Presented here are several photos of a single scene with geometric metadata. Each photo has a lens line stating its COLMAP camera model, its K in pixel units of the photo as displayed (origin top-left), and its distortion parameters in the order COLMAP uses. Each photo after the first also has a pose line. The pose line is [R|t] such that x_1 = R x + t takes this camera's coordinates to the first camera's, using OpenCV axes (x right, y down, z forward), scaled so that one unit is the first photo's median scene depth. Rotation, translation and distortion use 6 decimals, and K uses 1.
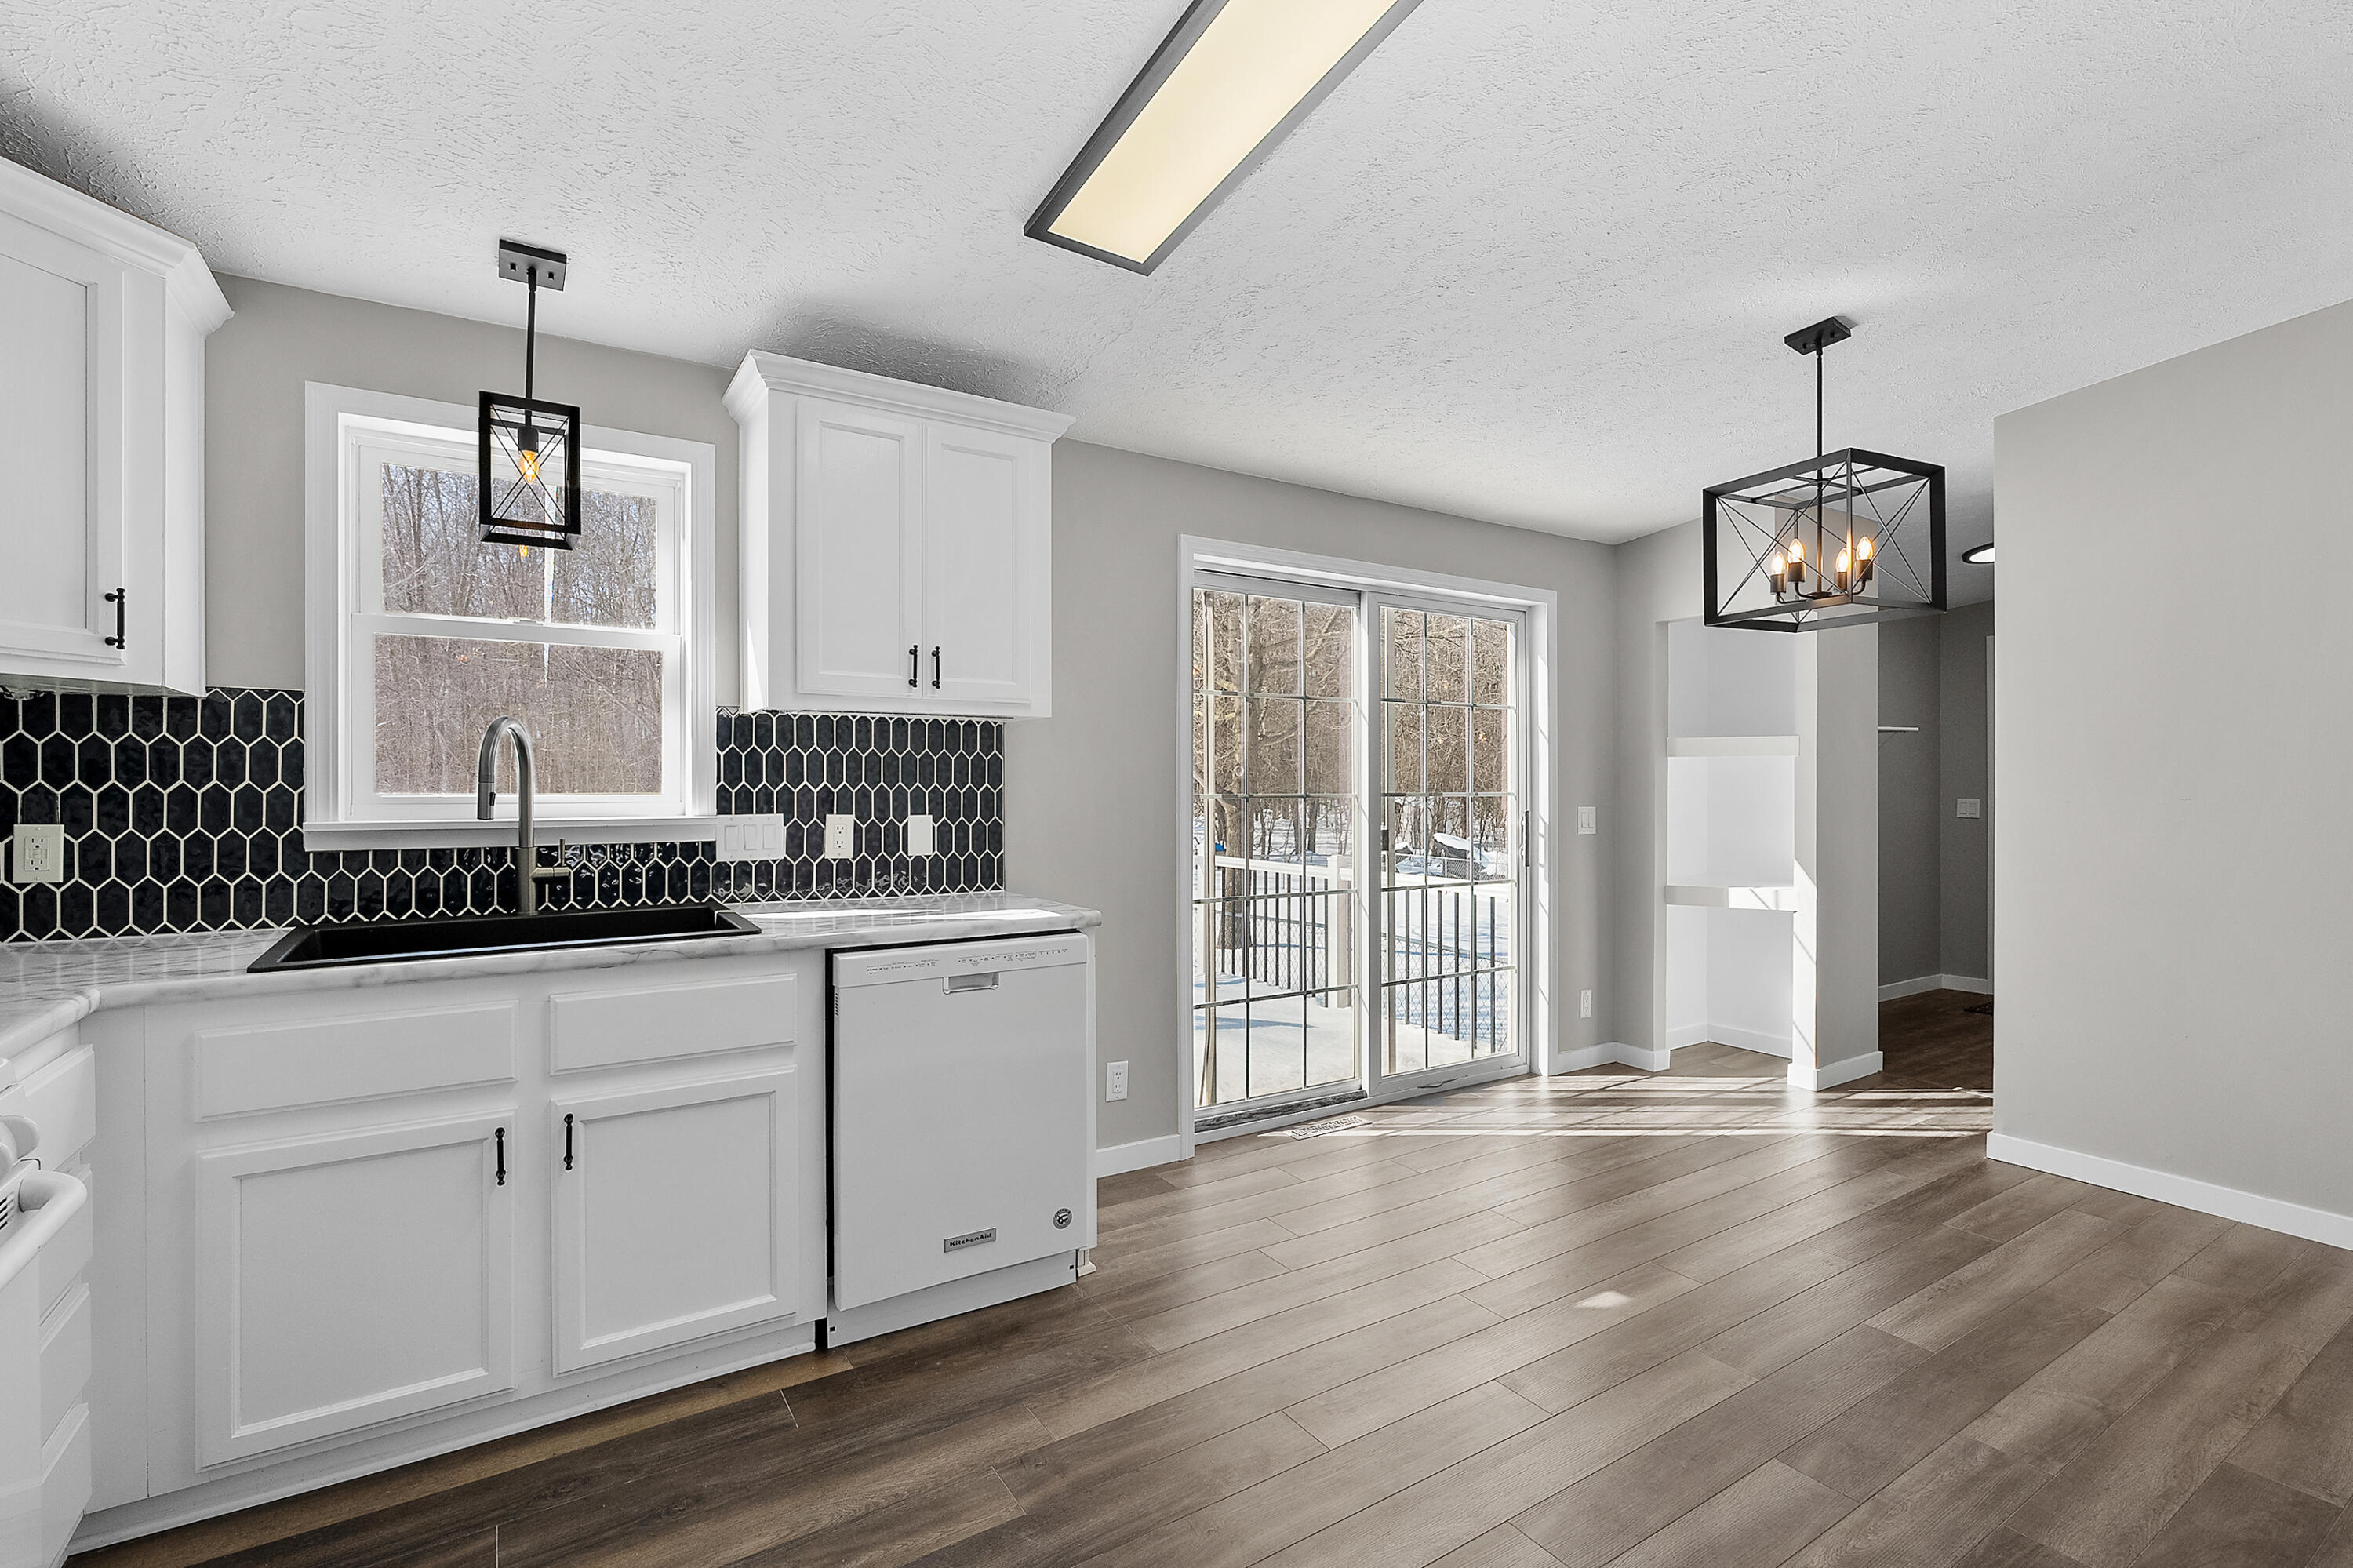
lens RADIAL K [[1077.8, 0, 1170.0], [0, 1077.8, 763.5], [0, 0, 1]] dist [-0.005319, -0.000189]
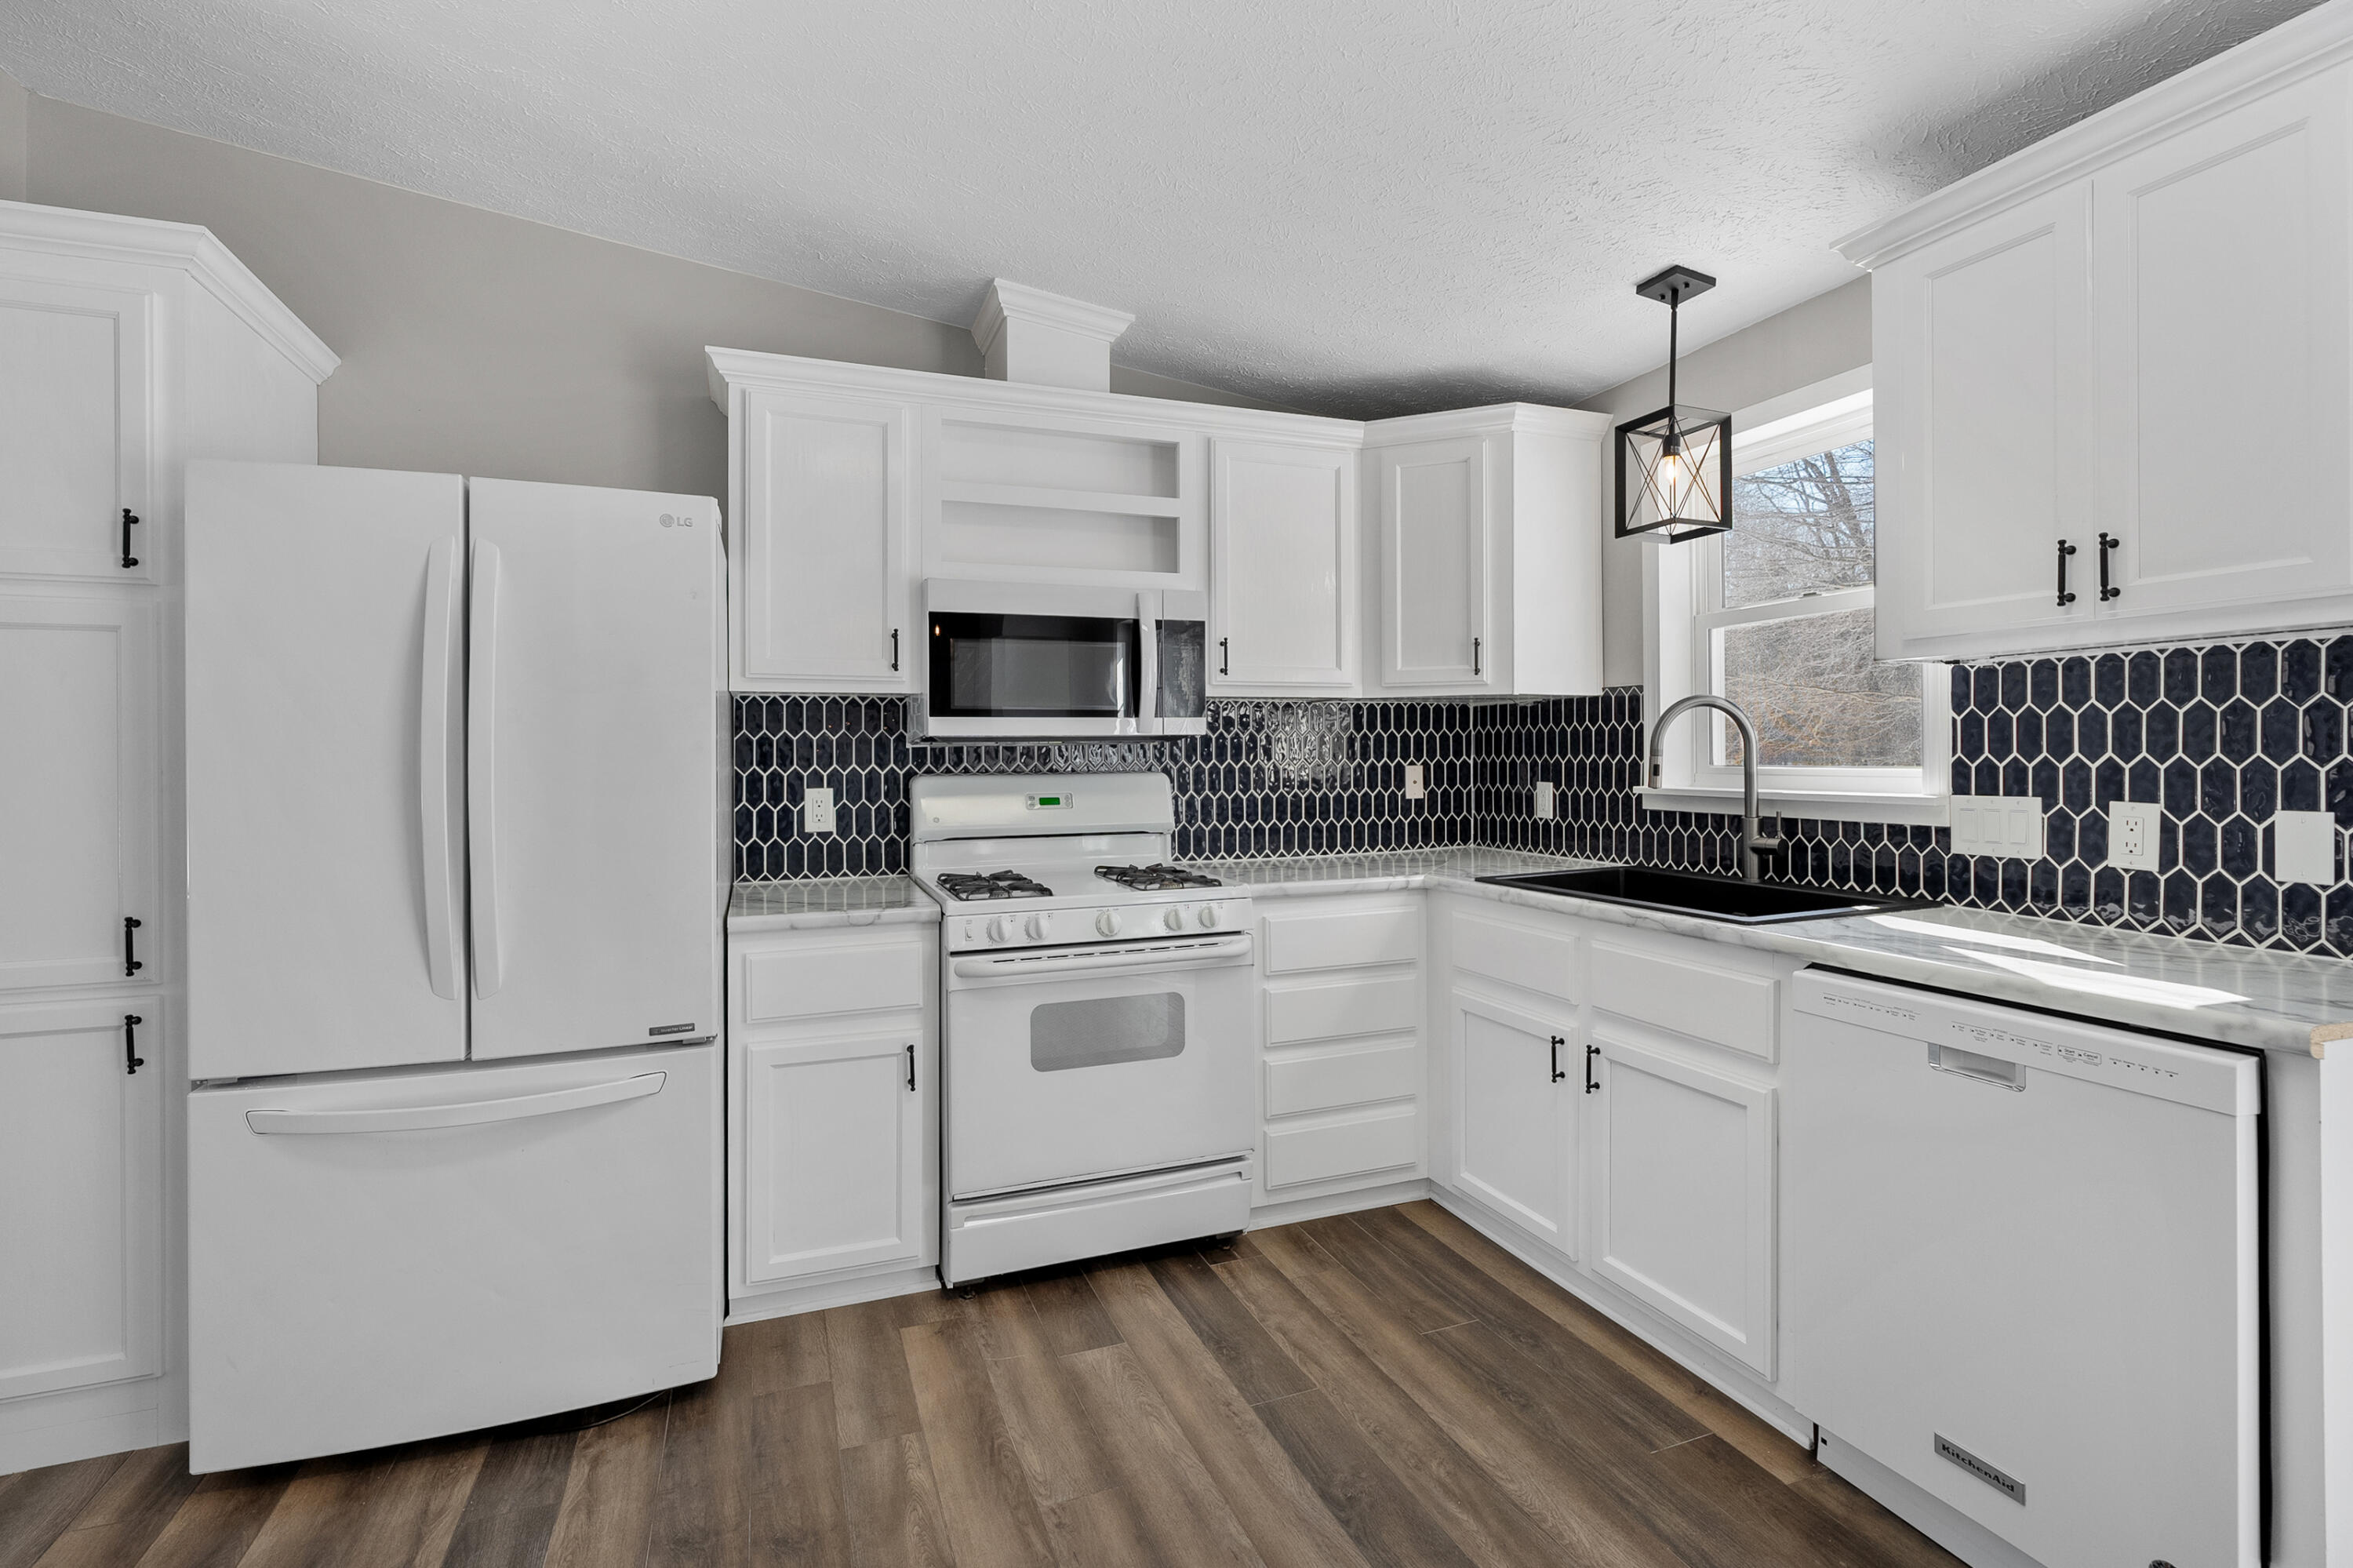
lens RADIAL K [[1077.8, 0, 1170.0], [0, 1077.8, 763.5], [0, 0, 1]] dist [-0.005319, -0.000189]
pose [[-0.215195, 0.004390, -0.976561, 0.531376], [0.017020, 0.999855, 0.000744, 0.015412], [0.976423, -0.016461, -0.215239, 0.667053]]
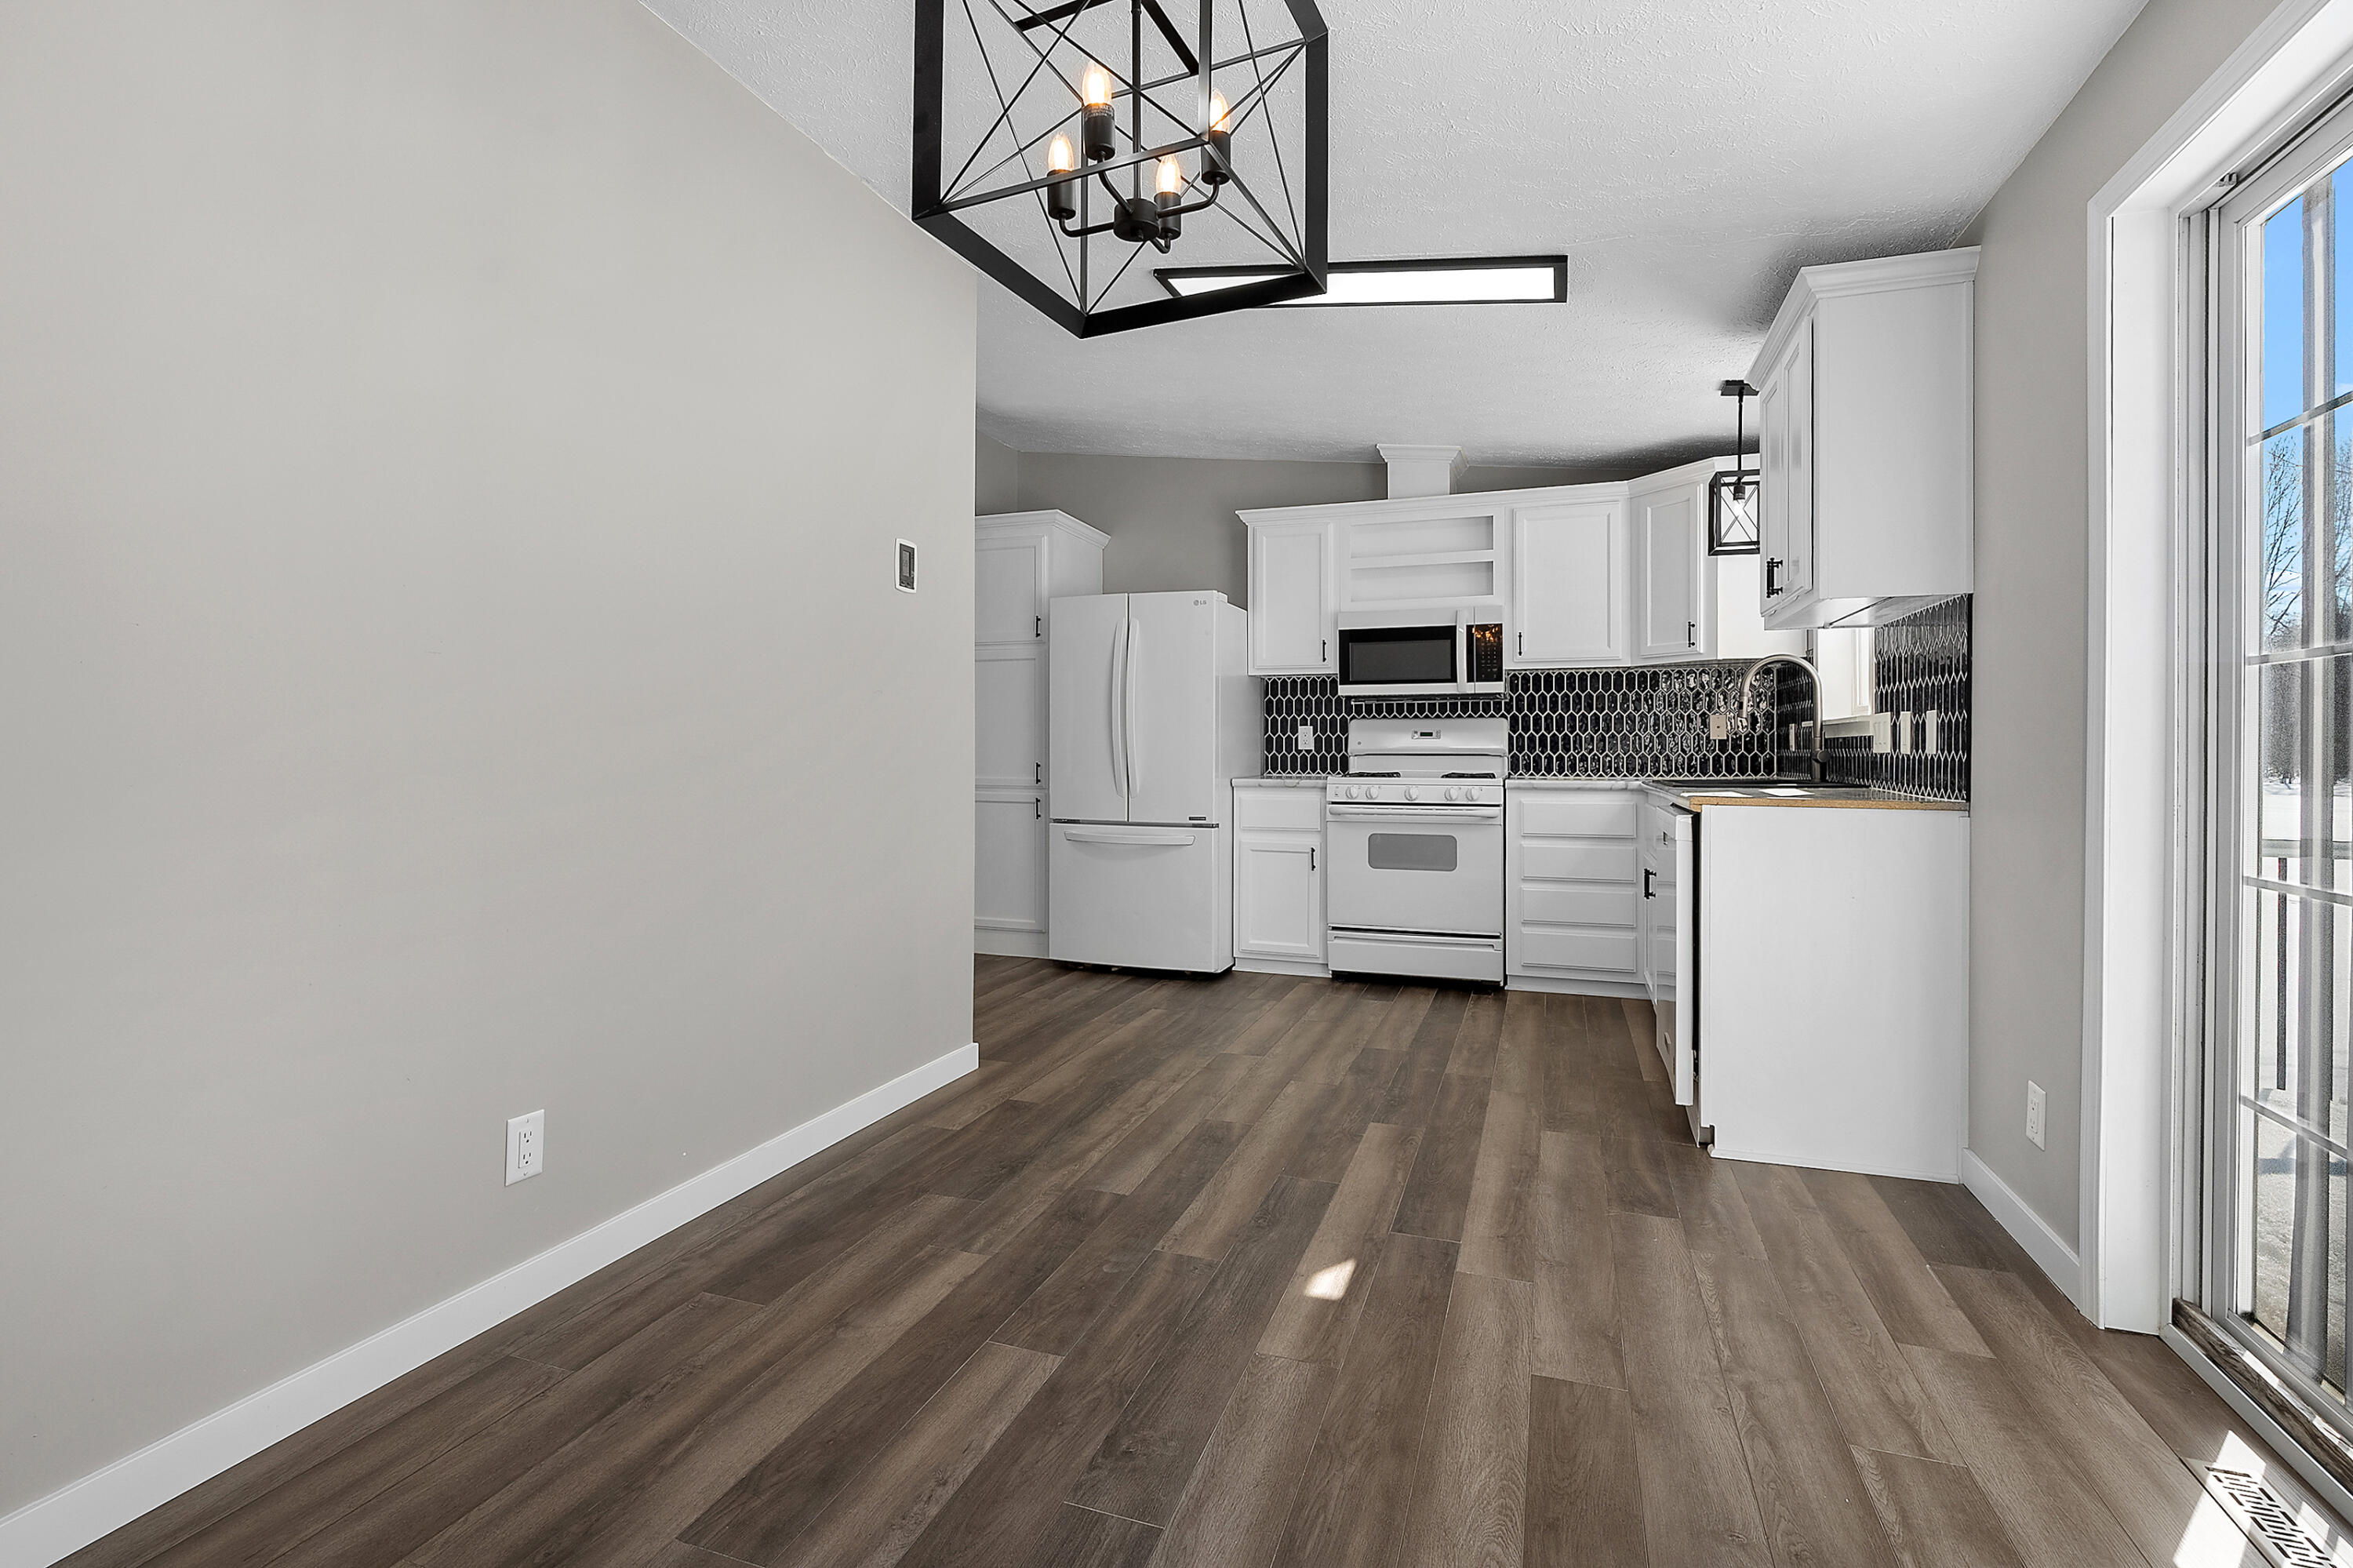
lens RADIAL K [[1077.8, 0, 1170.0], [0, 1077.8, 763.5], [0, 0, 1]] dist [-0.005319, -0.000189]
pose [[-0.792770, 0.002226, -0.609517, 1.025155], [0.001108, 0.999997, 0.002211, 0.107163], [0.609520, 0.001077, -0.792770, 1.608805]]
